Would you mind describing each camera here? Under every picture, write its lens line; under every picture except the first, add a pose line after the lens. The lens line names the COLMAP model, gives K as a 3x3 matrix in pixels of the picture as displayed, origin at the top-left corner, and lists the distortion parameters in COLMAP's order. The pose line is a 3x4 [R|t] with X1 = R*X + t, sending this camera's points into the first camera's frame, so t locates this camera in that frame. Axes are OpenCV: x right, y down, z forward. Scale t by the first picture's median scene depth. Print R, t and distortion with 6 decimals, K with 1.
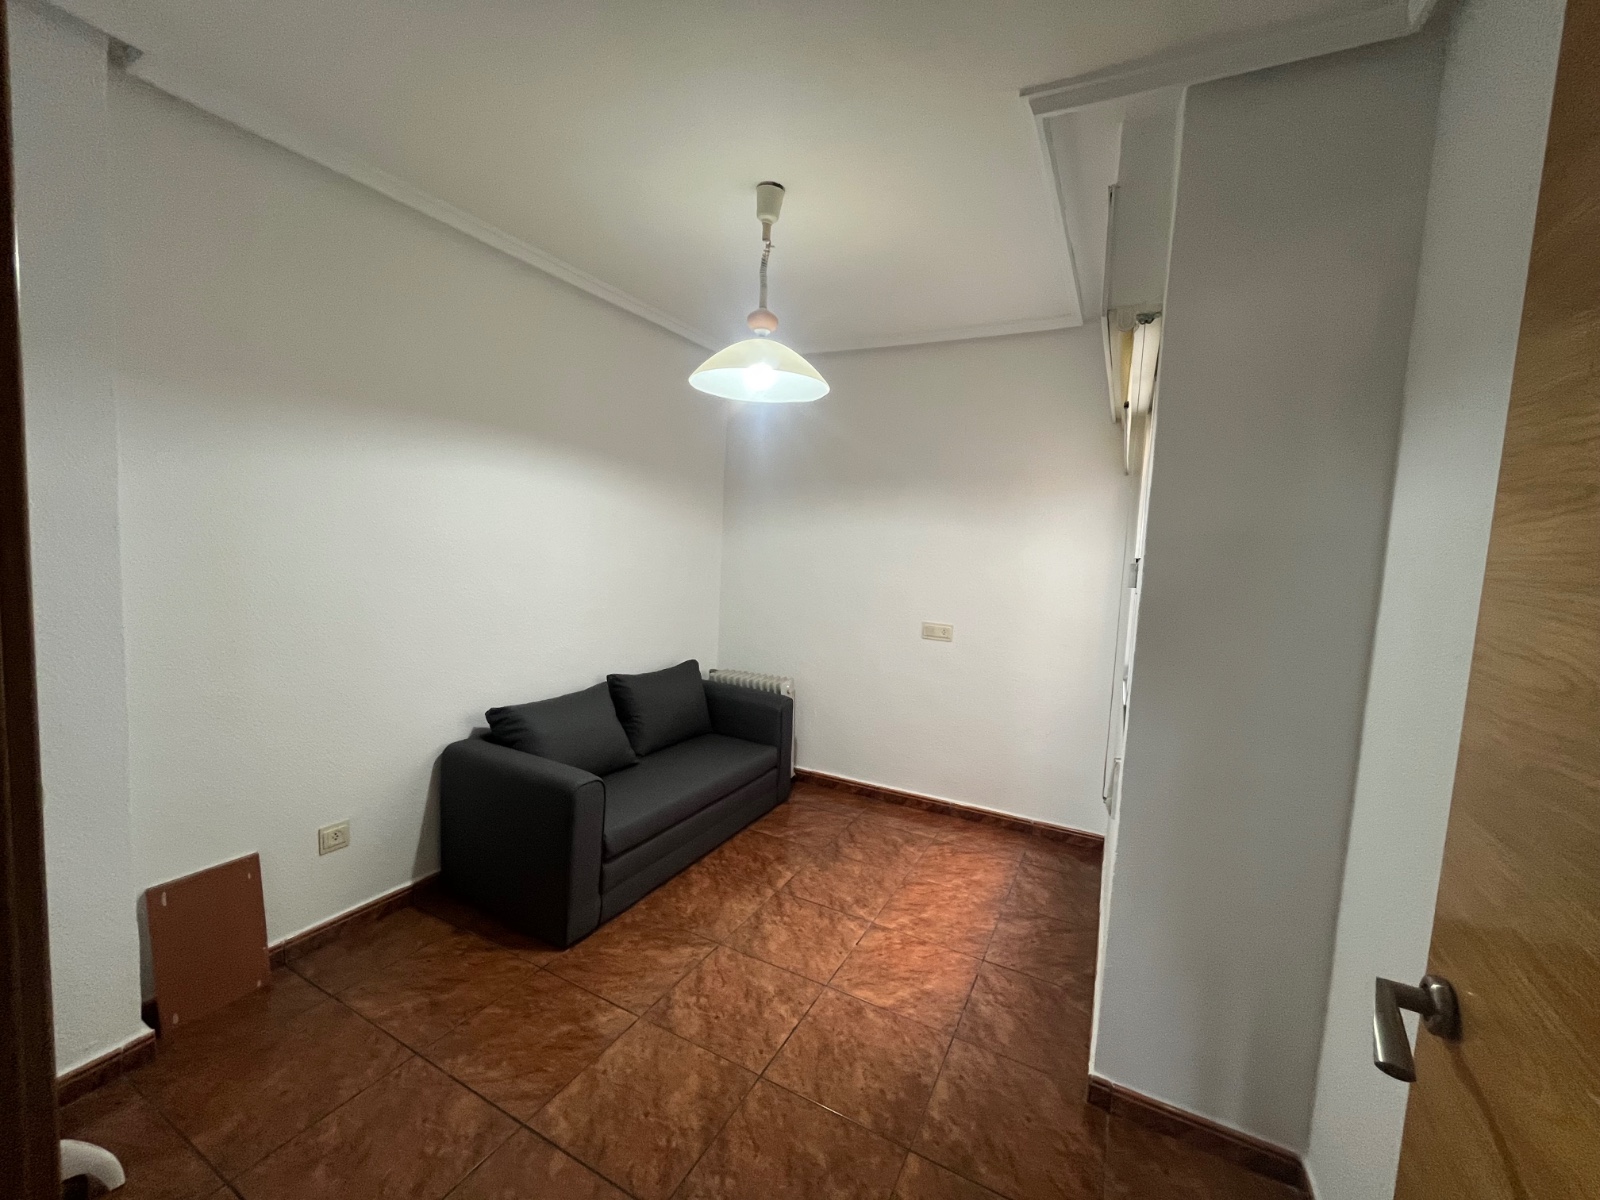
lens RADIAL K [[654.7, 0, 801.3], [0, 654.7, 601.7], [0, 0, 1]] dist [-0.001863, 0.001400]
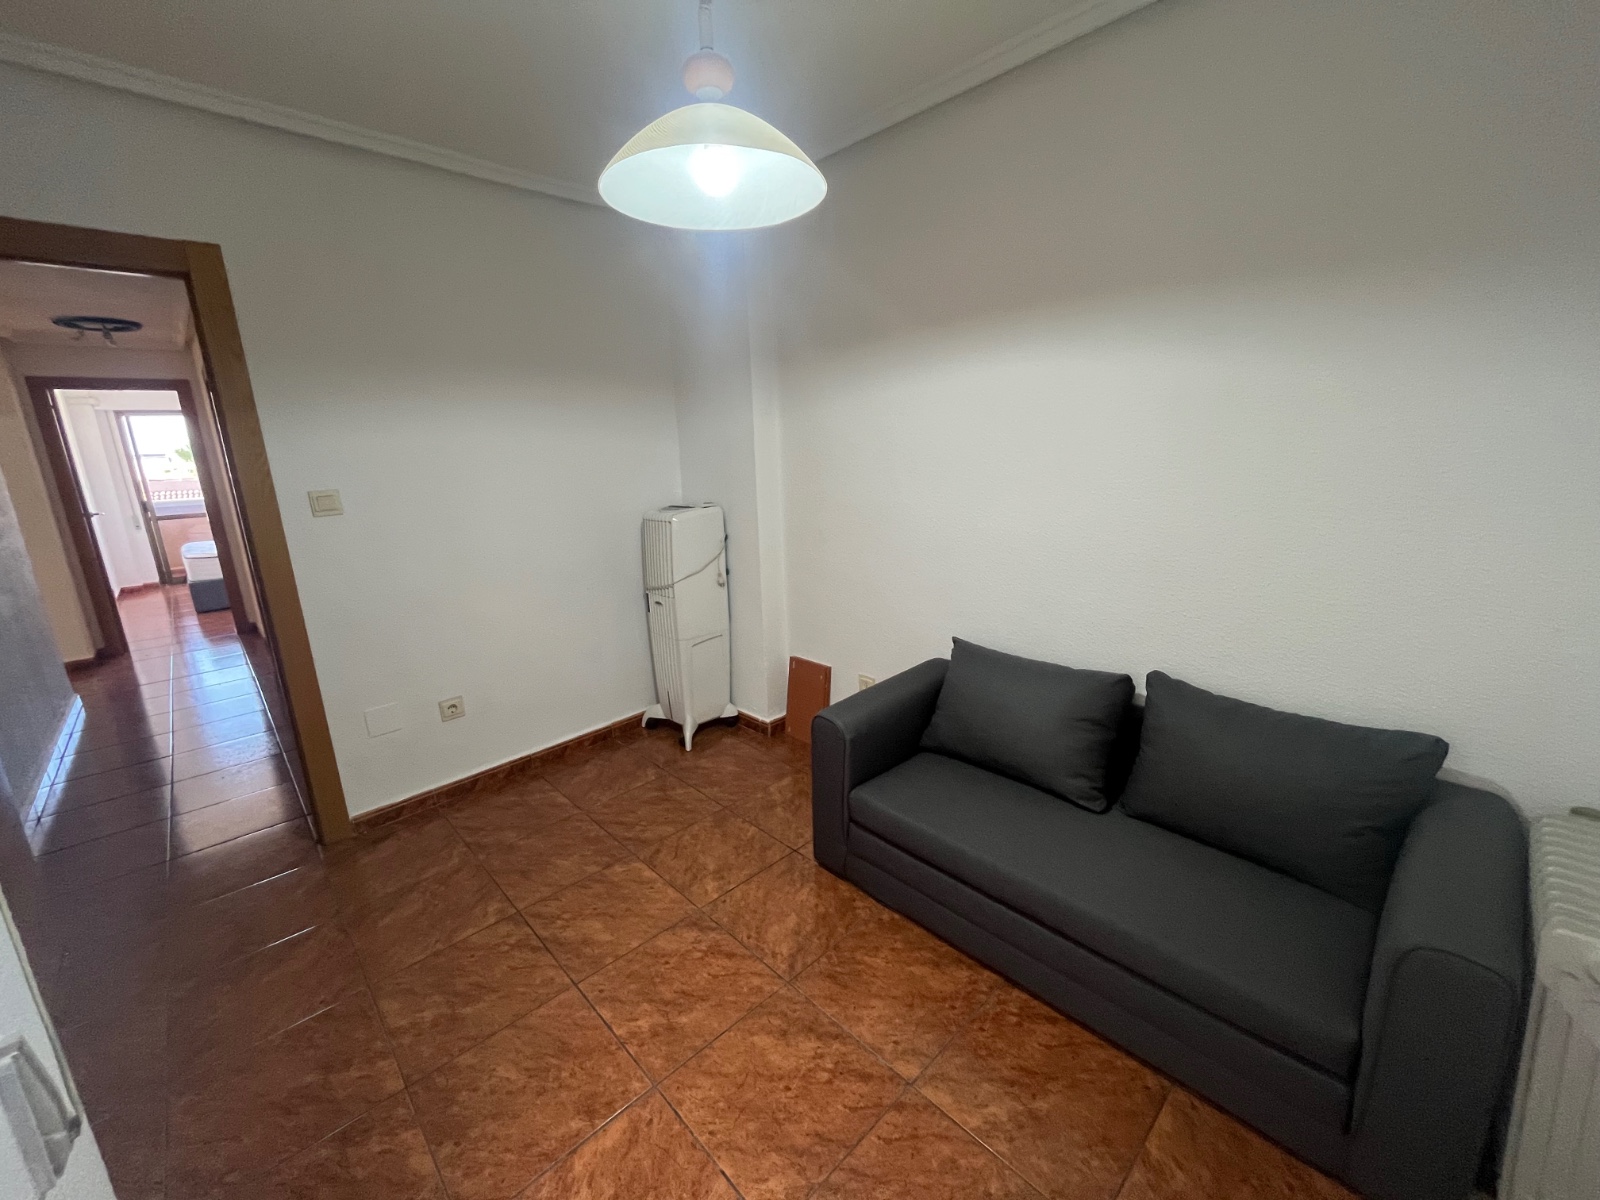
lens RADIAL K [[654.7, 0, 806.4], [0, 654.7, 597.4], [0, 0, 1]] dist [-0.001863, 0.001400]
pose [[-0.324540, 0.184983, -0.927607, 0.607023], [-0.066023, 0.973868, 0.217307, -0.110723], [0.943565, 0.131768, -0.303846, 1.438827]]
